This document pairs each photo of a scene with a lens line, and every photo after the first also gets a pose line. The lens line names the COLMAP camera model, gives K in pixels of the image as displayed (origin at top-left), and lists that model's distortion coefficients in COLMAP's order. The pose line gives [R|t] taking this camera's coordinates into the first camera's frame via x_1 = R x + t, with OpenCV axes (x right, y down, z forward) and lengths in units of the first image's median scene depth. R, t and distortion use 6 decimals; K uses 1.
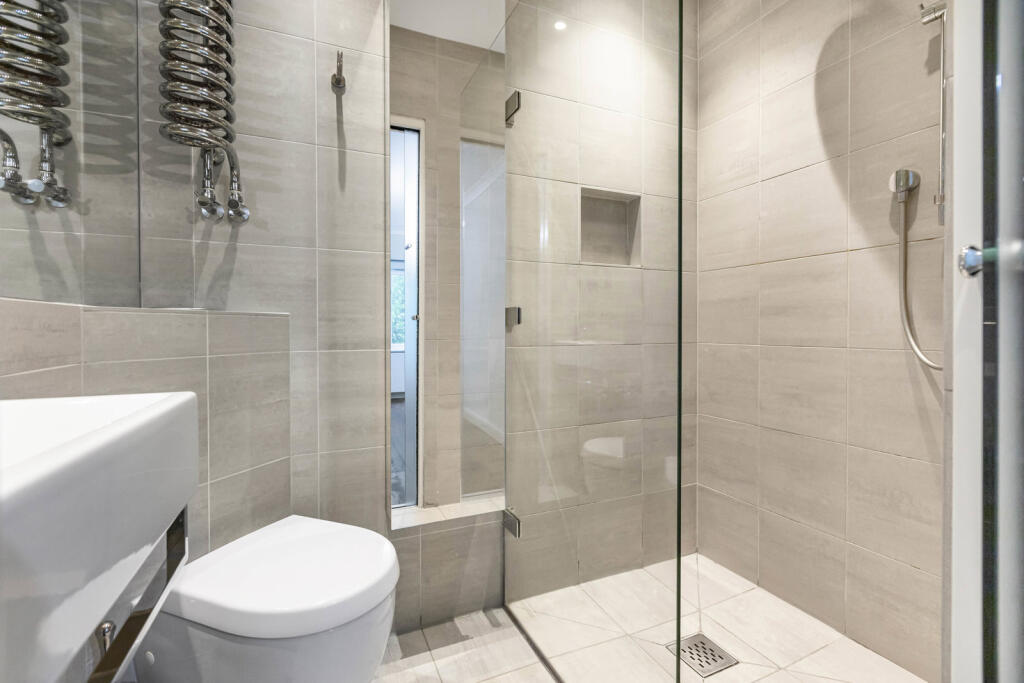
lens RADIAL K [[460.5, 0, 511.5], [0, 460.5, 335.4], [0, 0, 1]] dist [0.000862, -0.001466]
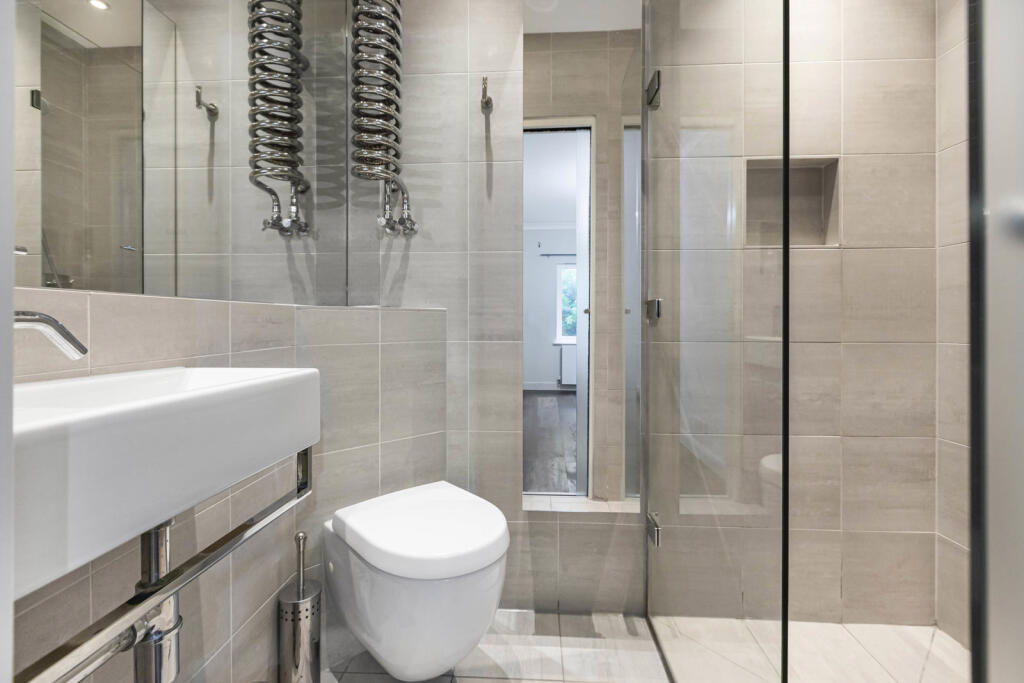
lens RADIAL K [[460.5, 0, 501.0], [0, 460.5, 323.9], [0, 0, 1]] dist [0.000862, -0.001466]
pose [[0.884805, 0.005042, -0.465933, 0.181574], [-0.009844, 0.999921, -0.007873, -0.001491], [0.465857, 0.011553, 0.884785, 0.023874]]
